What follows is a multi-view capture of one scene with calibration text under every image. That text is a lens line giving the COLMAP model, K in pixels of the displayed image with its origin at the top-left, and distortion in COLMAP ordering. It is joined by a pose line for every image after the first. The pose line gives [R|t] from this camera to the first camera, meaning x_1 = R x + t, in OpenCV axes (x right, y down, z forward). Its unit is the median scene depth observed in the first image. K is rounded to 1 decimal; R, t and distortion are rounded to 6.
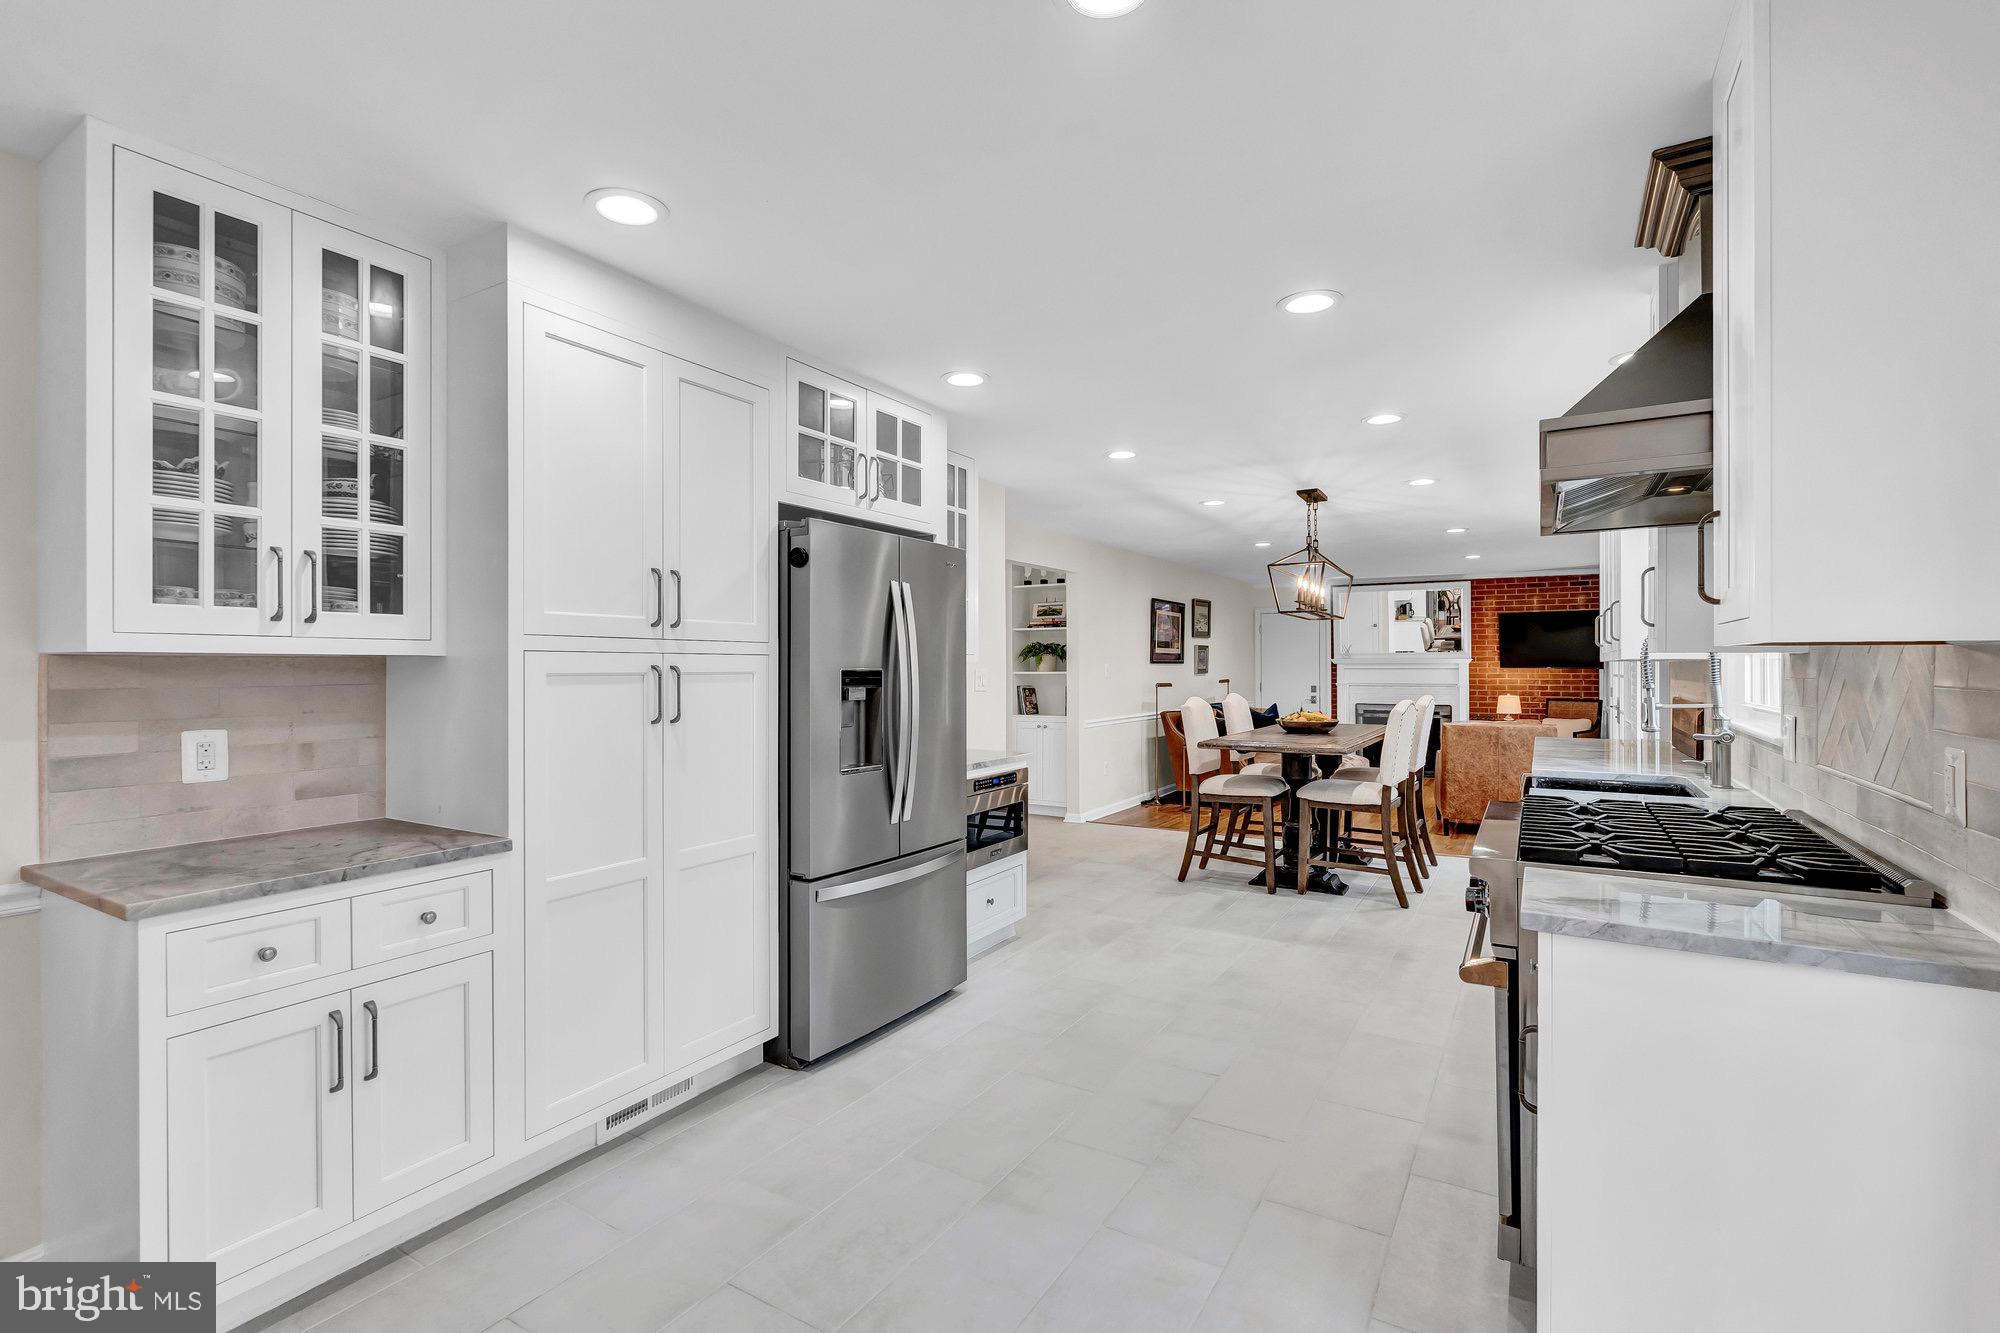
lens RADIAL K [[916.8, 0, 1023.3], [0, 916.8, 665.8], [0, 0, 1]] dist [-0.002372, -0.001114]
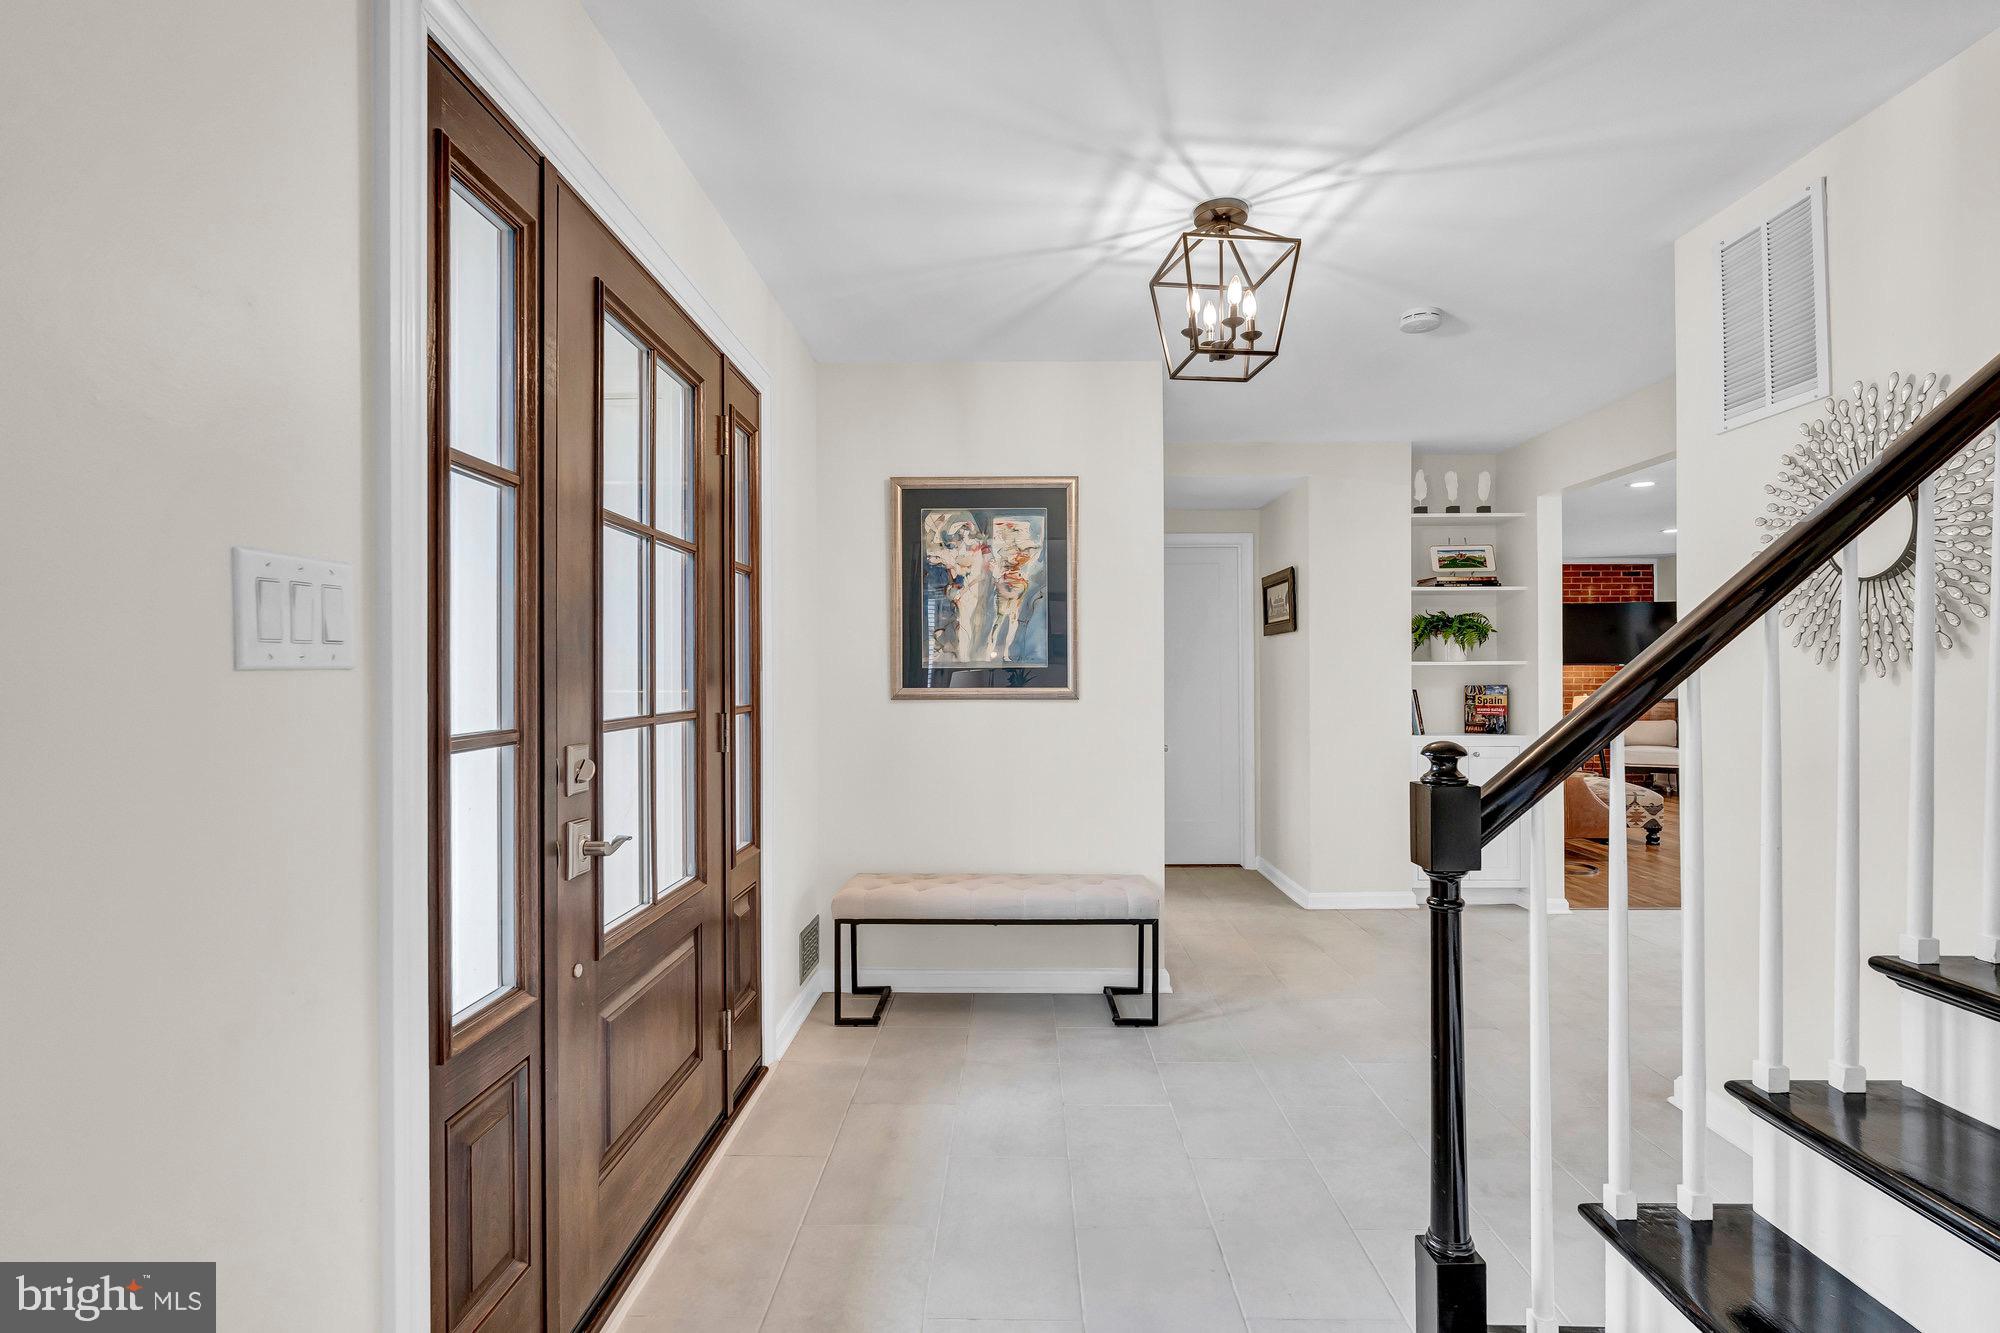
lens RADIAL K [[967.5, 0, 1031.9], [0, 967.5, 667.6], [0, 0, 1]] dist [-0.001280, -0.000222]
pose [[0.863516, 0.003114, 0.504312, -0.752832], [0.001314, 0.999964, -0.008426, 0.022271], [-0.504320, 0.007939, 0.863480, 0.850622]]
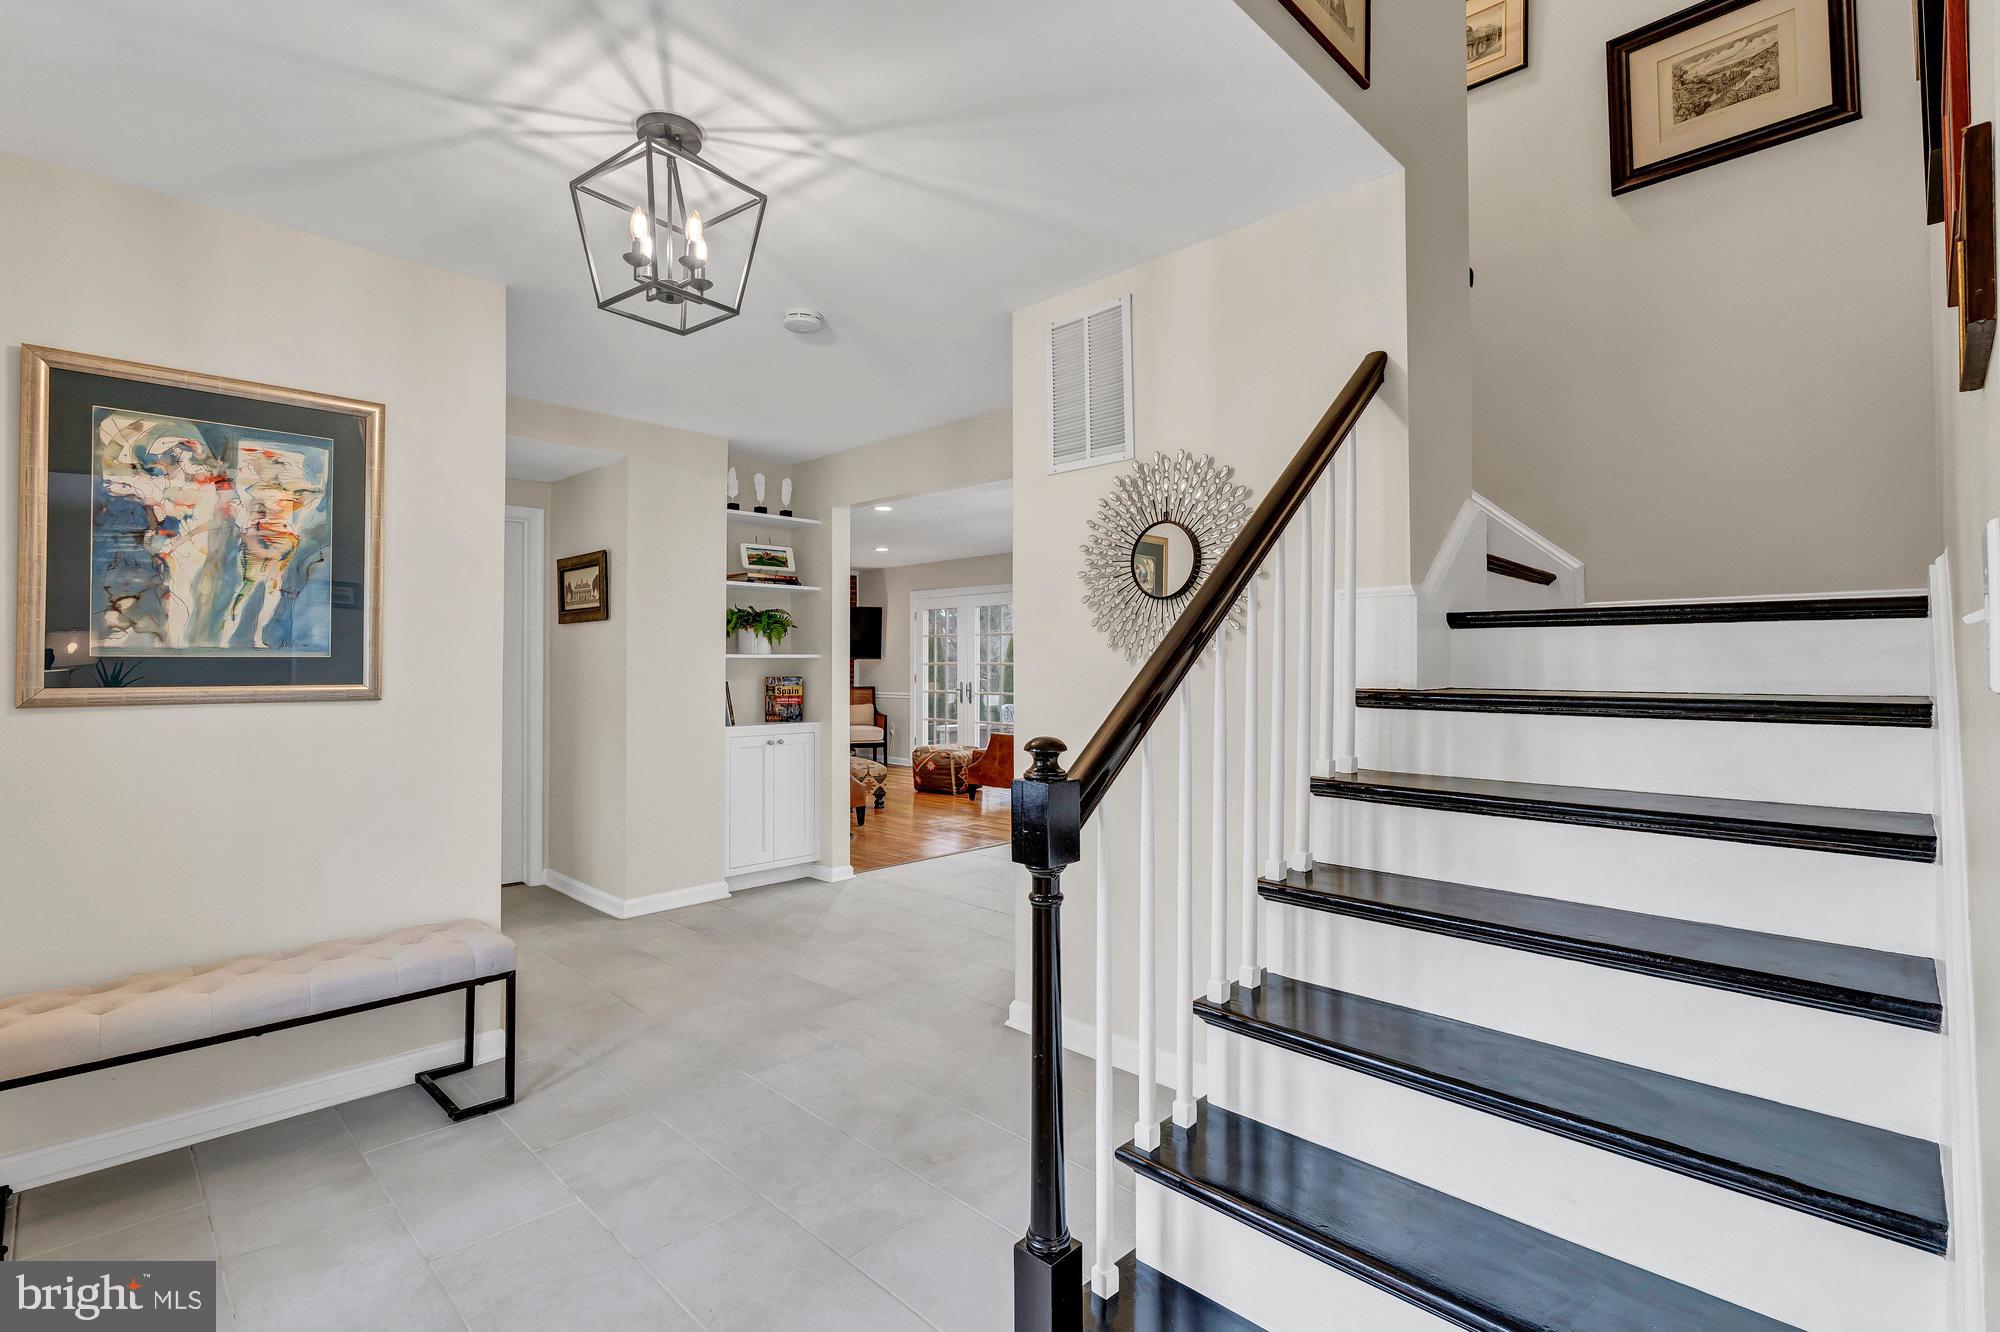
lens RADIAL K [[916.8, 0, 1015.2], [0, 916.8, 647.2], [0, 0, 1]] dist [-0.002372, -0.001114]
pose [[0.243175, 0.020407, 0.969768, -0.768656], [-0.000384, 0.999781, -0.020943, 0.021098], [-0.969982, 0.004721, 0.243130, 0.968318]]
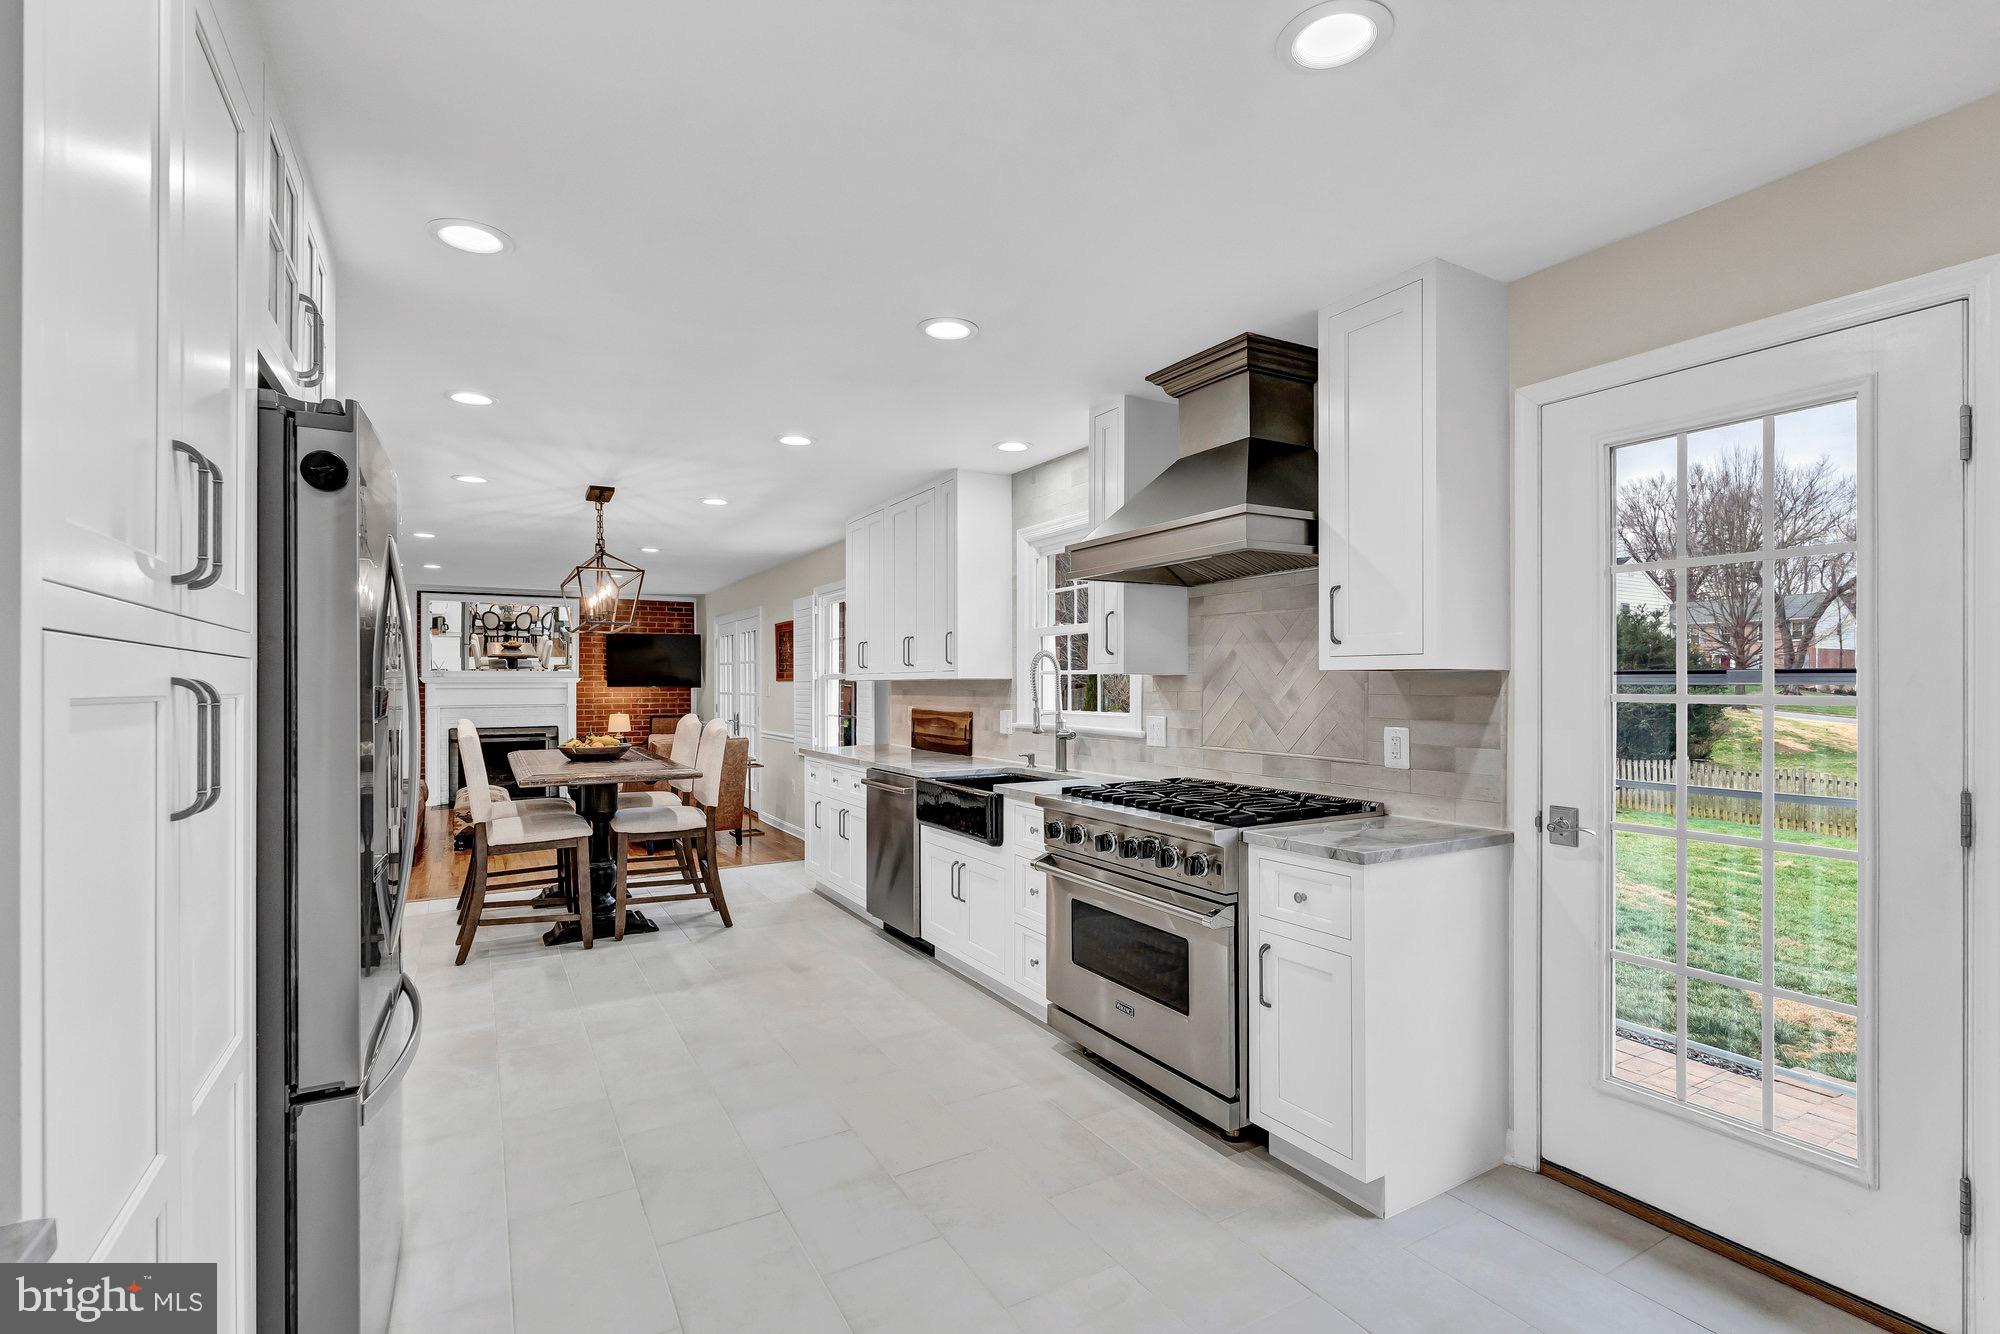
lens RADIAL K [[916.8, 0, 990.9], [0, 916.8, 681.2], [0, 0, 1]] dist [-0.002372, -0.001114]
pose [[0.506842, 0.003962, 0.862030, -0.266589], [0.000167, 0.999989, -0.004695, 0.001325], [-0.862039, 0.002524, 0.506835, 0.222018]]
